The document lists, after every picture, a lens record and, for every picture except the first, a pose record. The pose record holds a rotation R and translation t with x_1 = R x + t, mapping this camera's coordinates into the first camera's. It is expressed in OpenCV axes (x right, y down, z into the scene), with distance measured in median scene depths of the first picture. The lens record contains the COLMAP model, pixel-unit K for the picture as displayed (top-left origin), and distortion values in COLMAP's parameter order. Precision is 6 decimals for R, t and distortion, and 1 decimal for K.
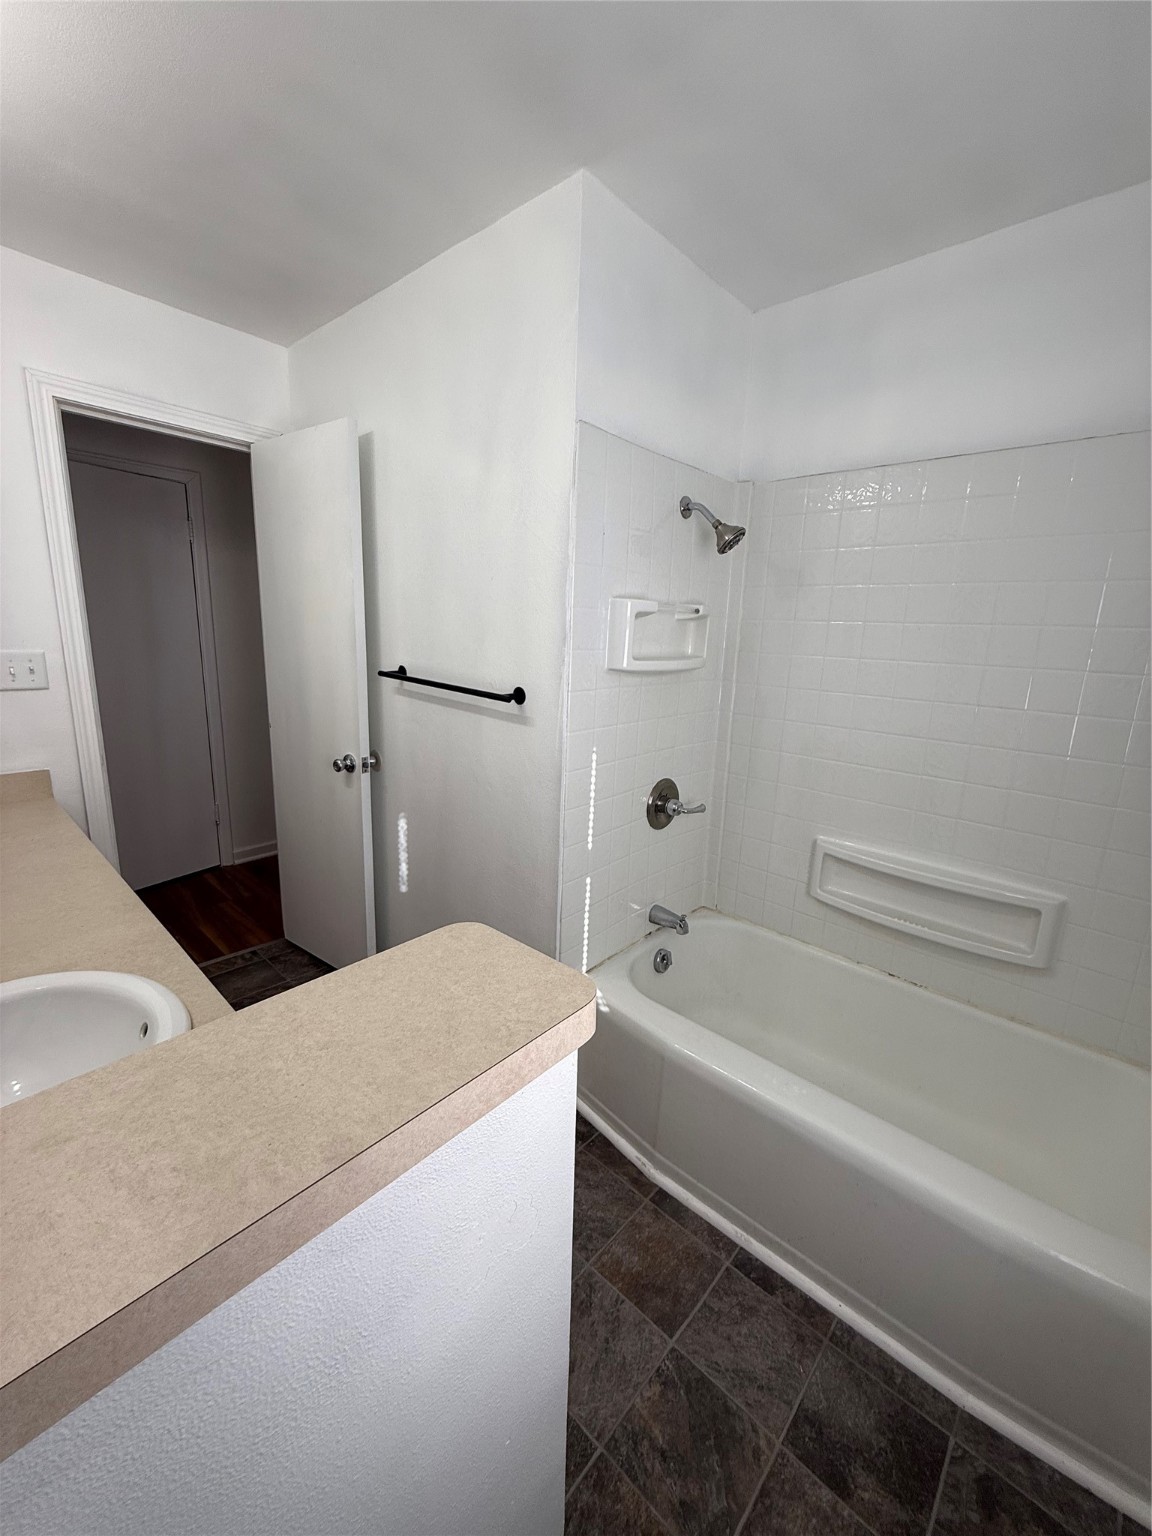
lens RADIAL K [[615.7, 0, 571.2], [0, 615.7, 767.0], [0, 0, 1]] dist [0.001101, 0.000202]
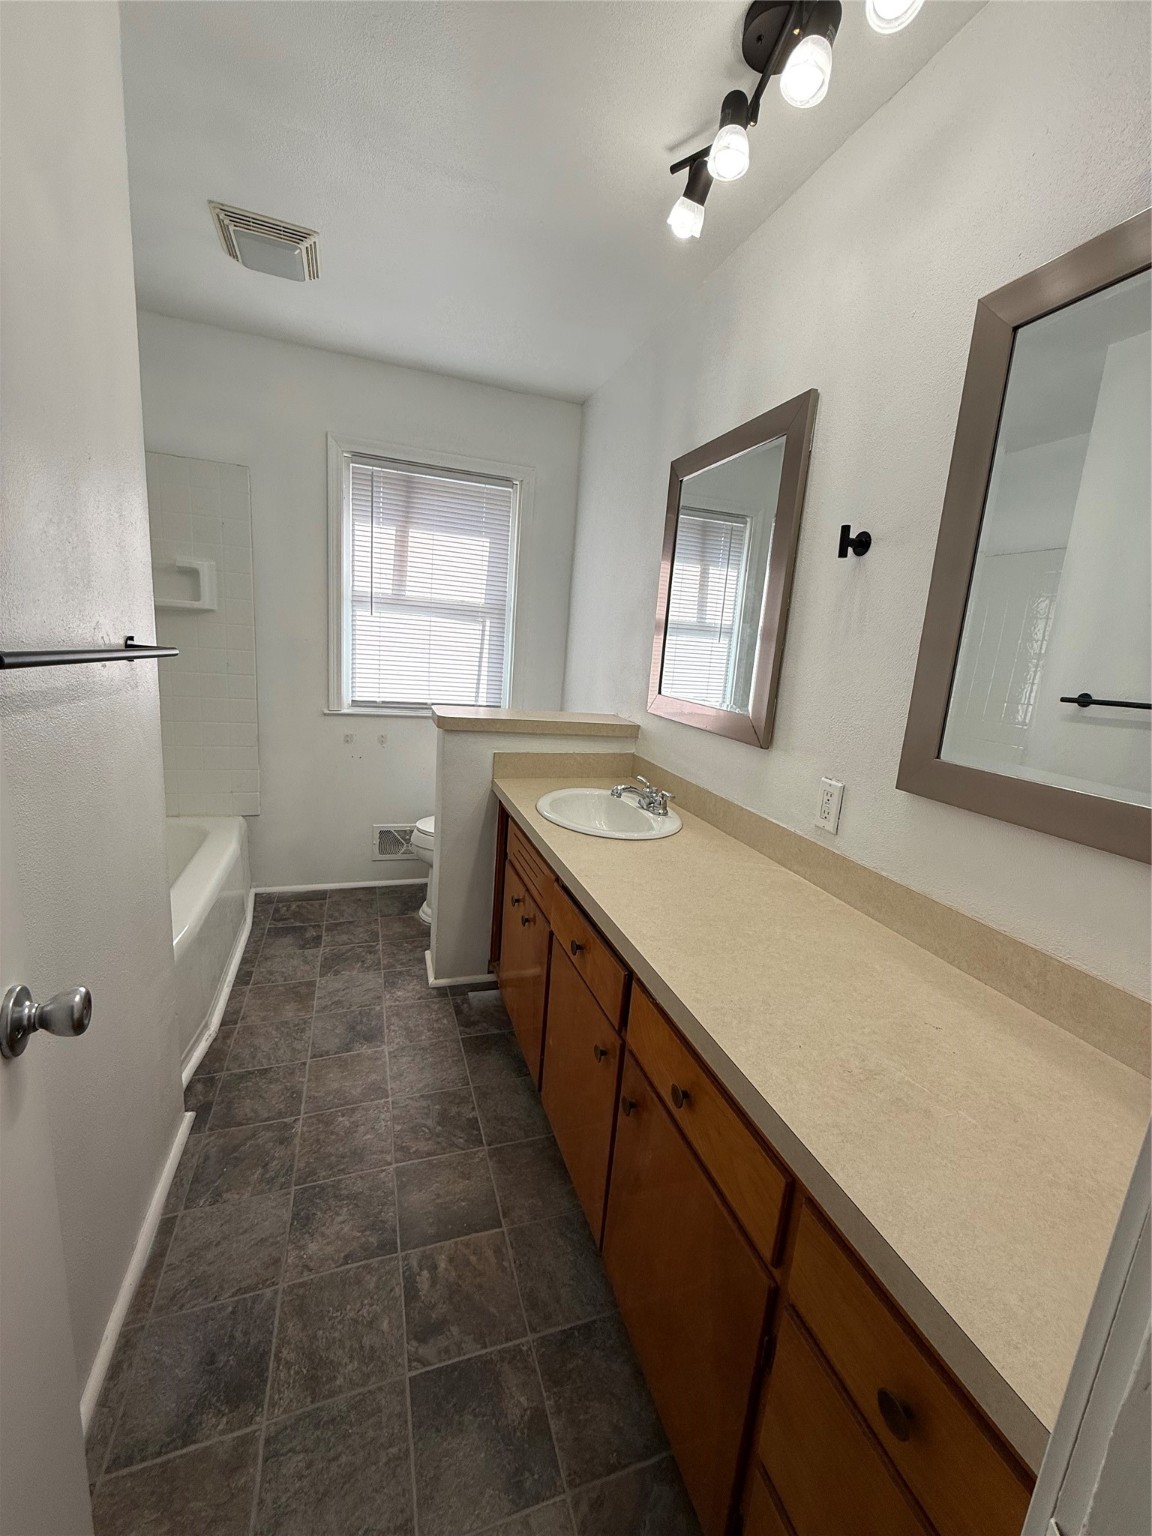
lens RADIAL K [[615.7, 0, 576.4], [0, 615.7, 763.3], [0, 0, 1]] dist [0.001101, 0.000202]
pose [[-0.872536, -0.190568, 0.449850, -0.964607], [0.014913, 0.909967, 0.414412, -0.303966], [-0.488323, 0.368298, -0.791137, 1.484844]]
